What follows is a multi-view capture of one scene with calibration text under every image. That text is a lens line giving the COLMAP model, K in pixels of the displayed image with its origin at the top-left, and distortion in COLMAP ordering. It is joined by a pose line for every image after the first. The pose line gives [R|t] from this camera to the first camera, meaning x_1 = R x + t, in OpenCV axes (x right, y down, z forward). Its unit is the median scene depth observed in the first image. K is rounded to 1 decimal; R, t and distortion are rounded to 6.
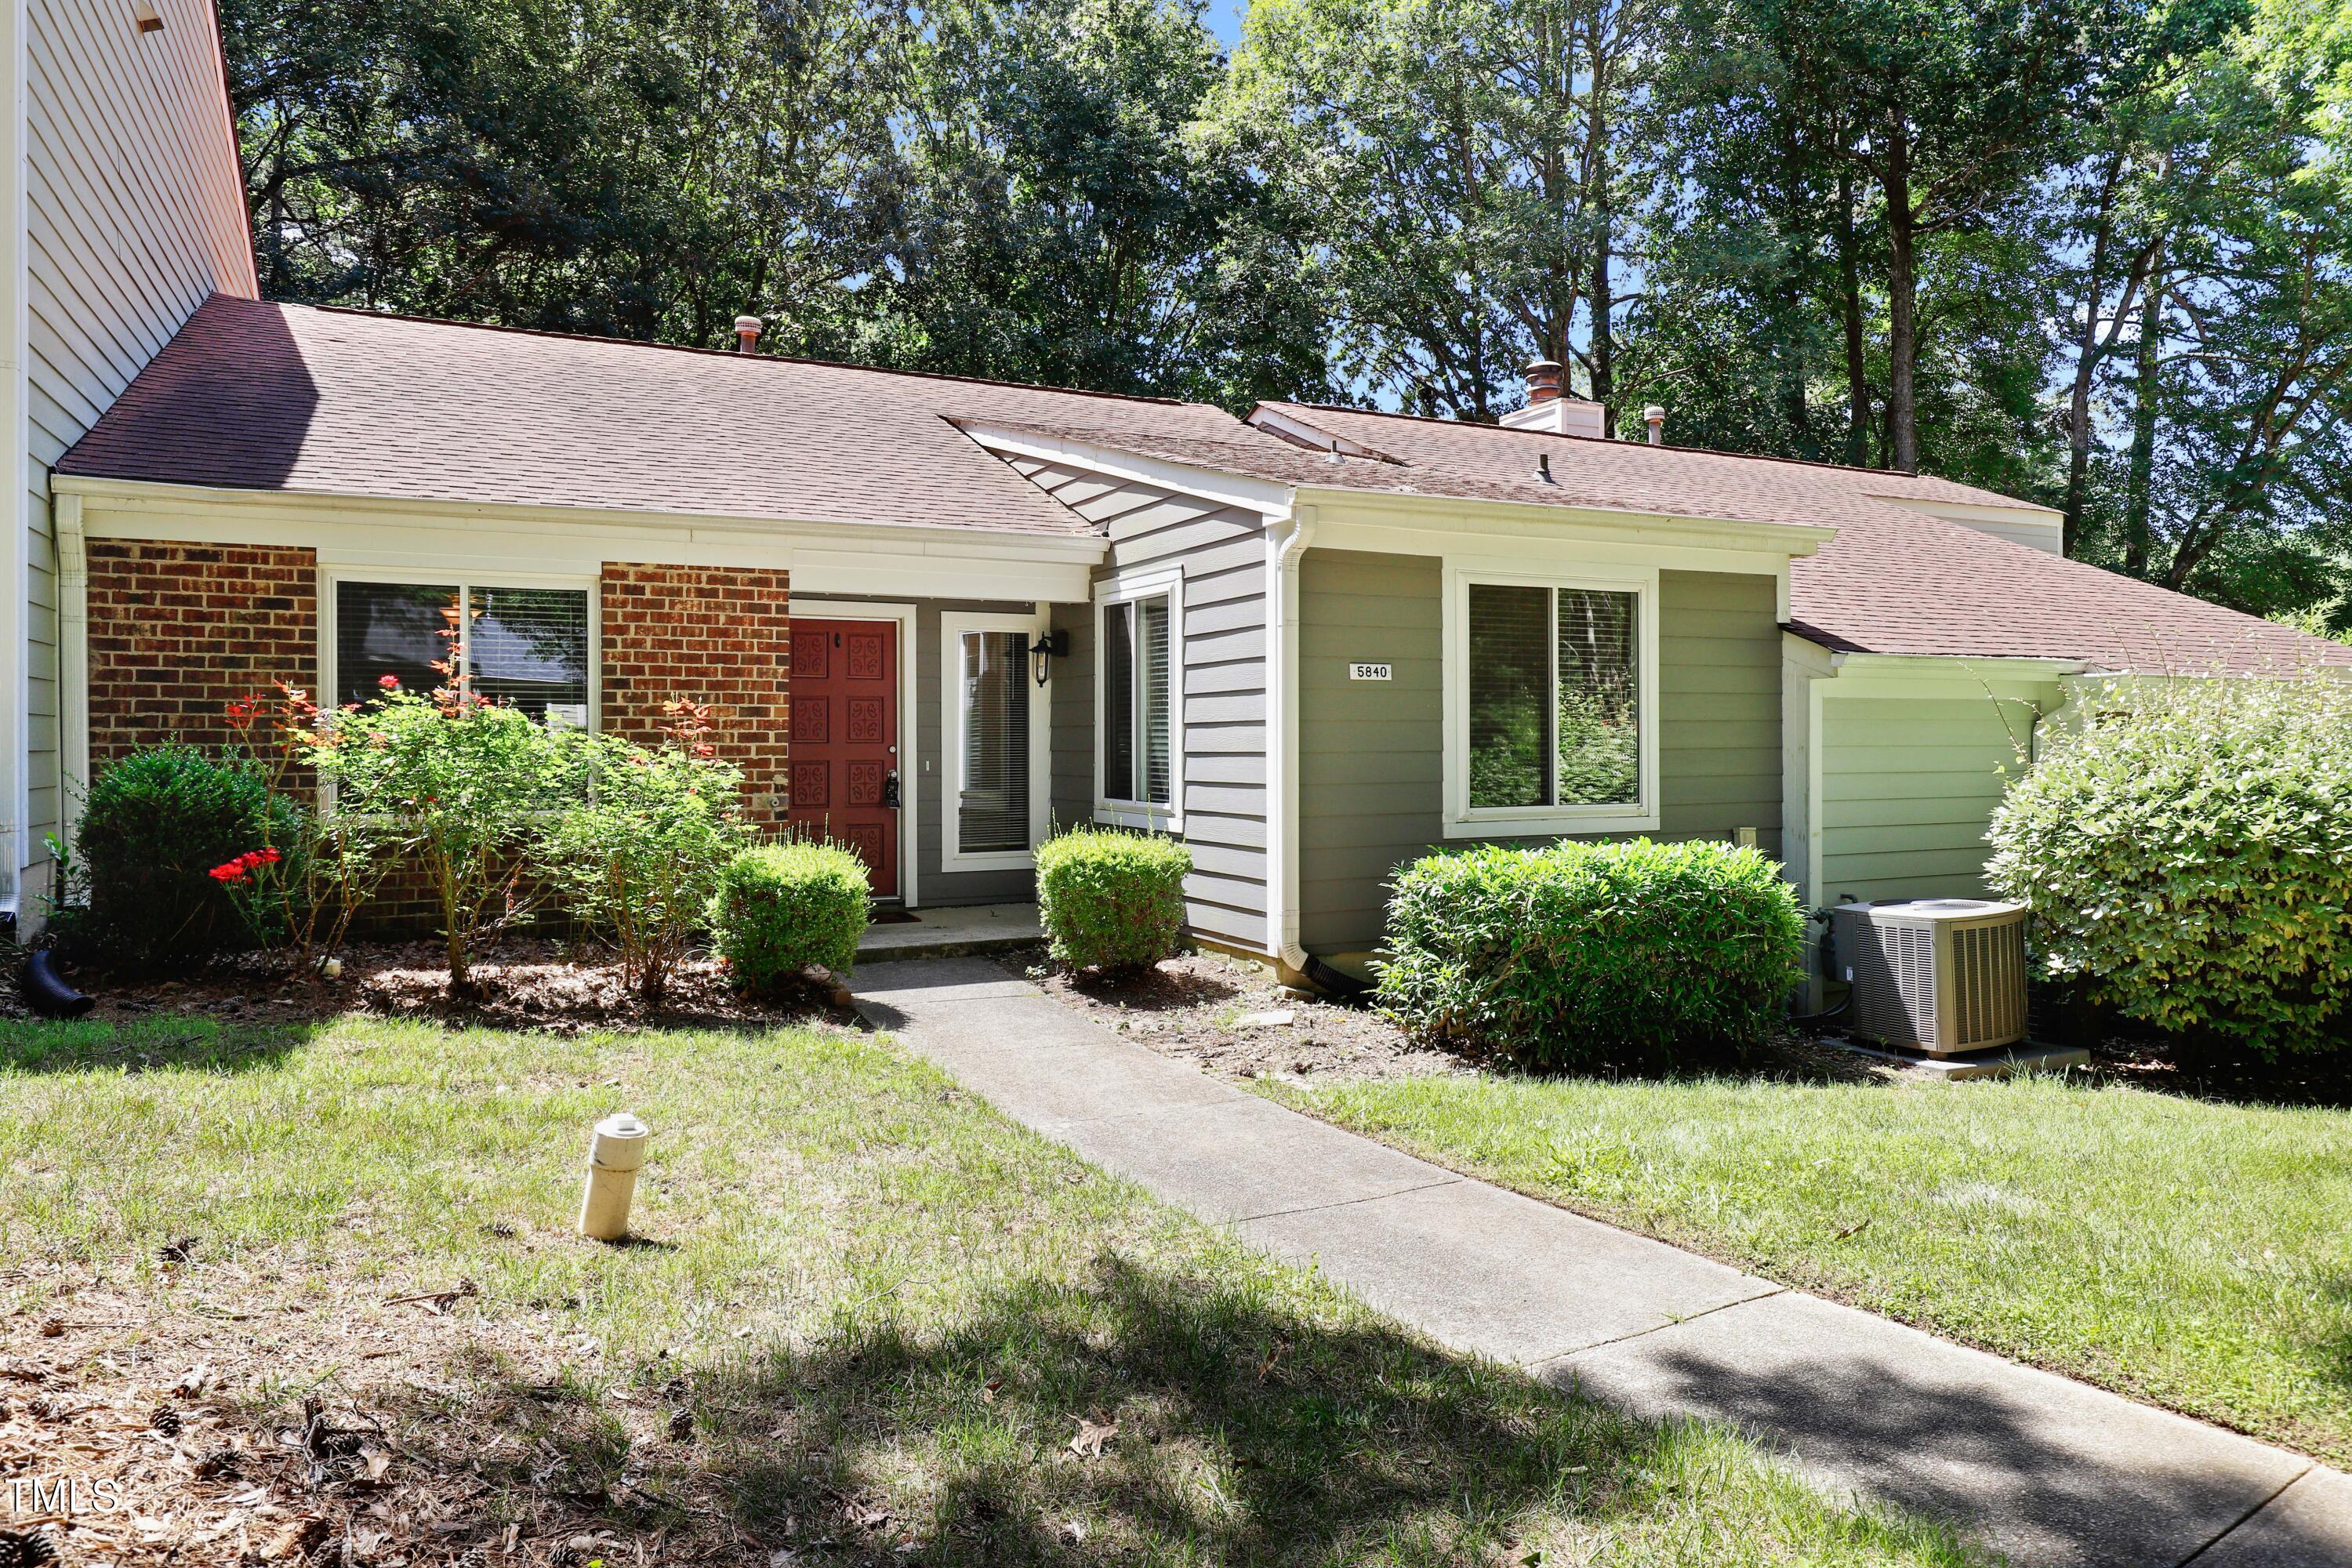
lens RADIAL K [[1501.2, 0, 1176.0], [0, 1501.2, 784.0], [0, 0, 1]] dist [-0.000965, -0.002073]
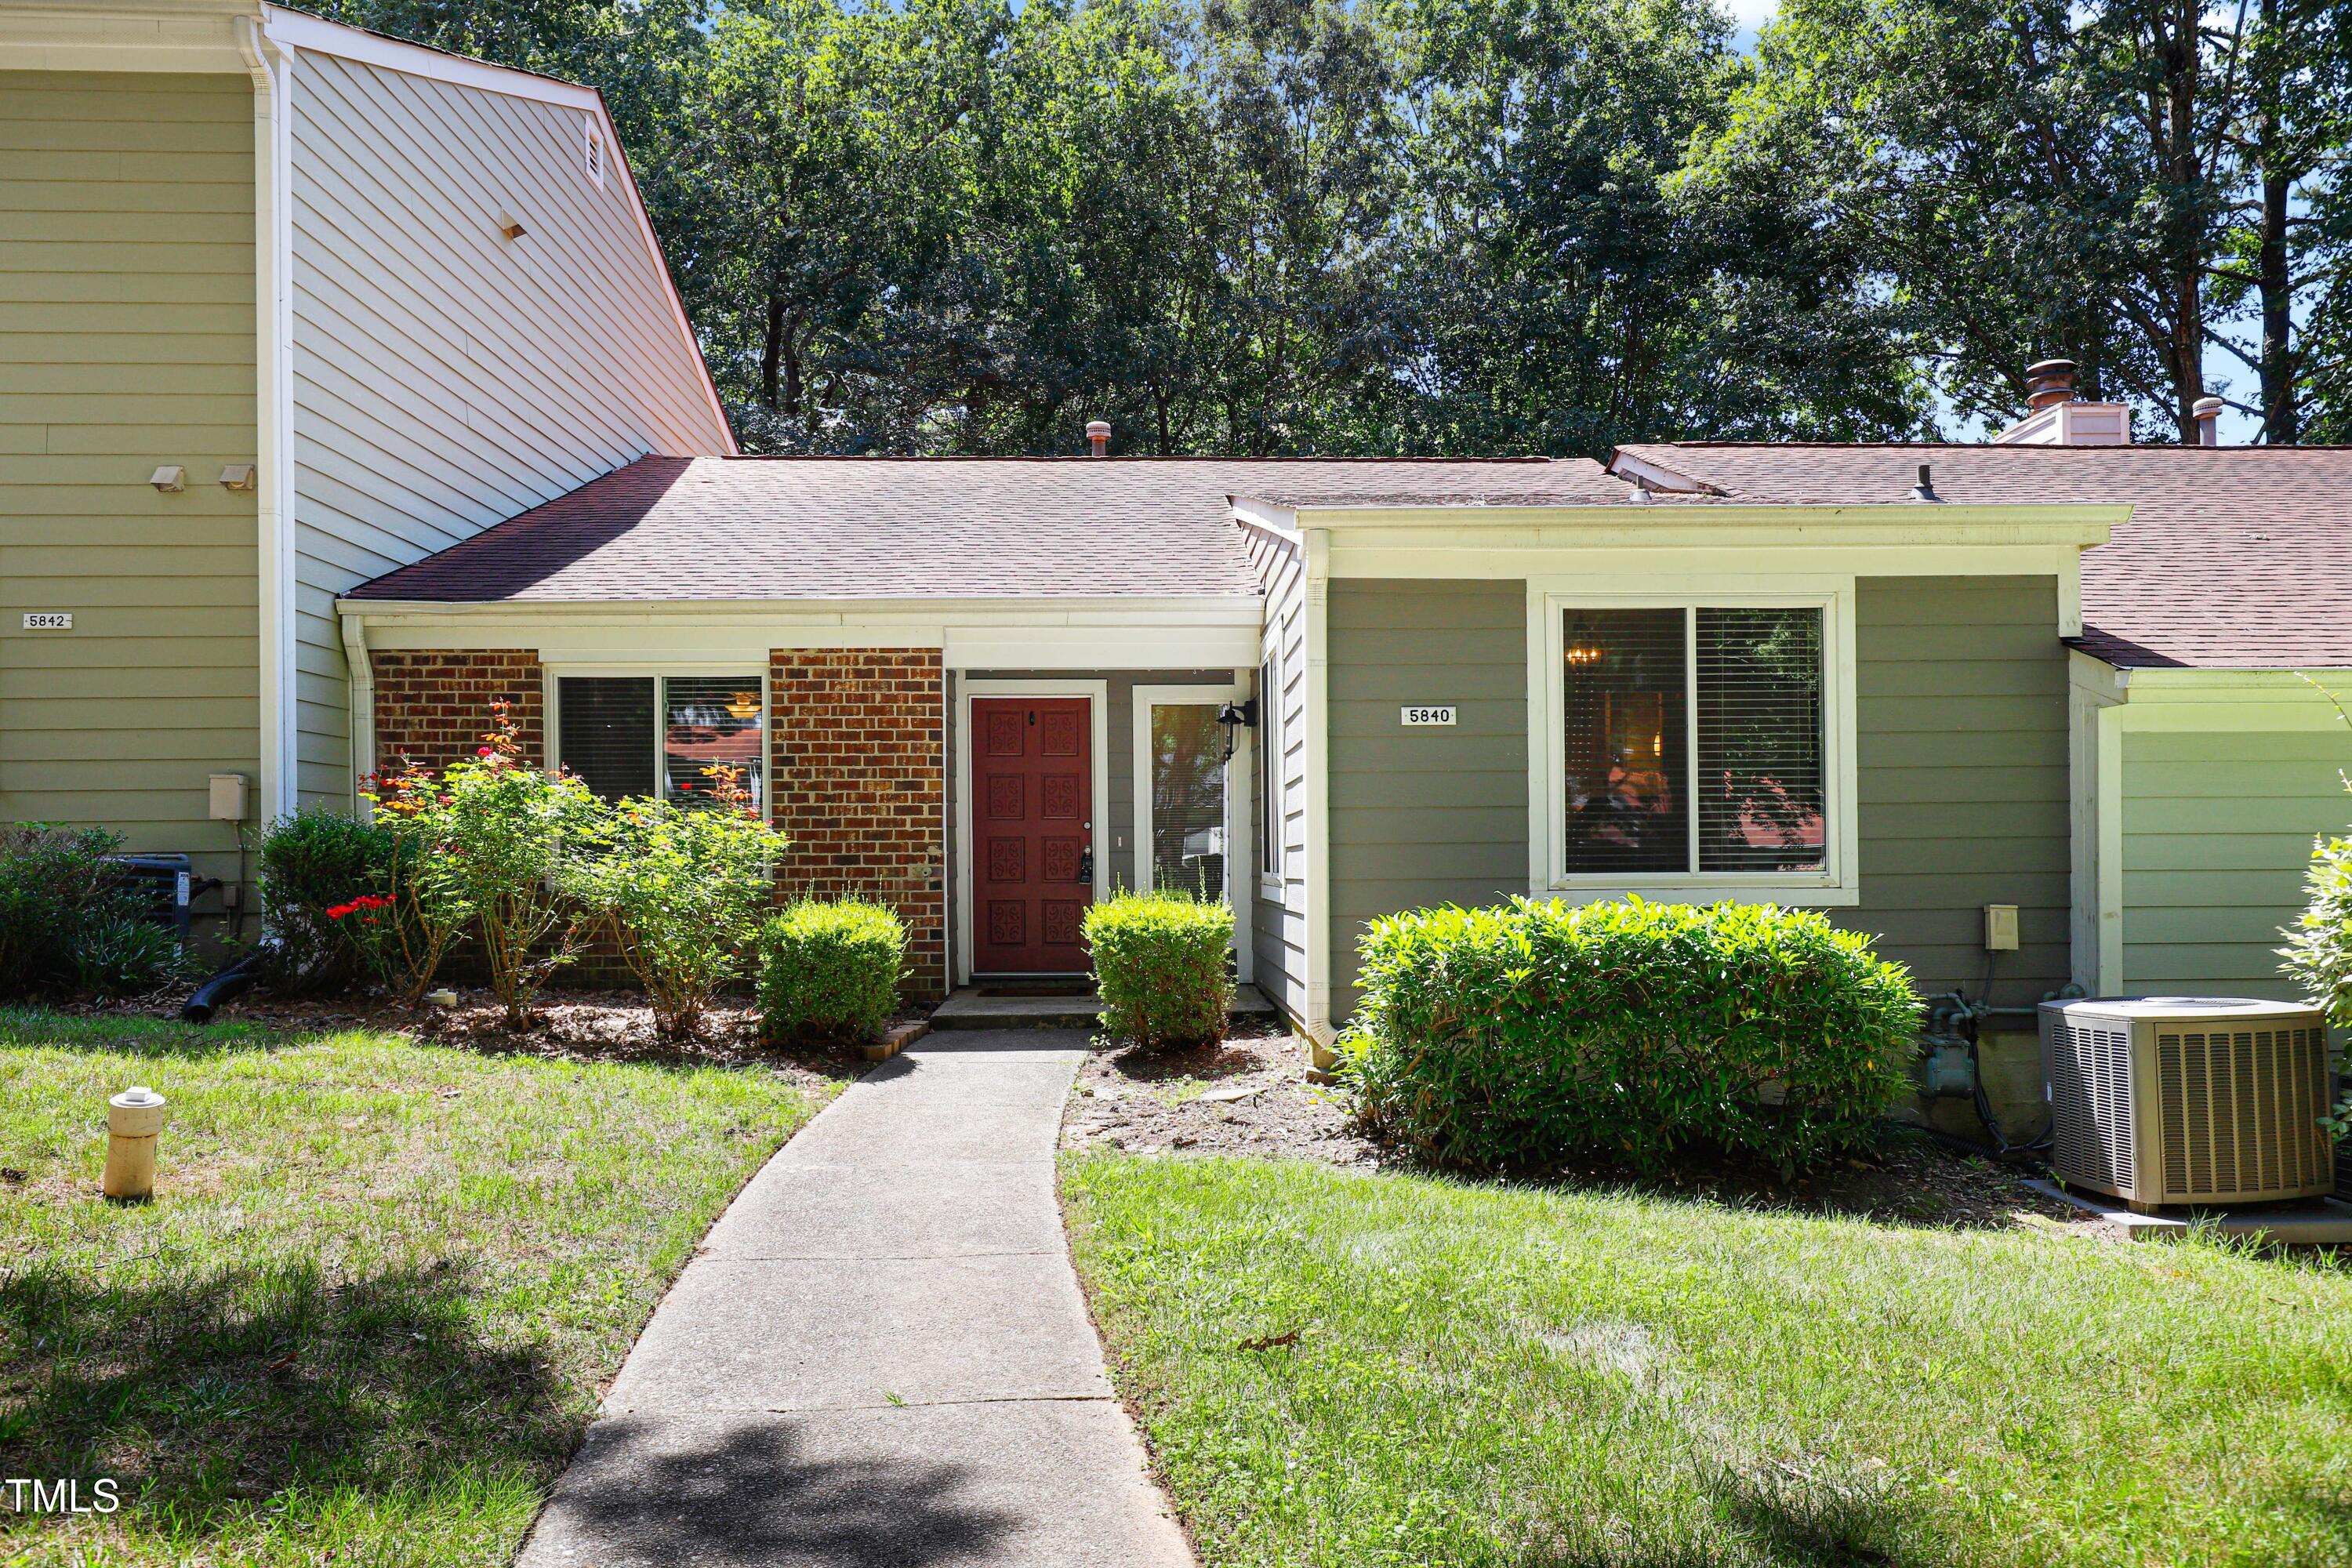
lens RADIAL K [[1521.9, 0, 1178.7], [0, 1521.9, 889.5], [0, 0, 1]] dist [0.000091, -0.000201]
pose [[0.909698, 0.002971, -0.415260, 0.342272], [-0.007207, 0.999937, -0.008634, 0.033090], [0.415208, 0.010847, 0.909662, 0.122710]]
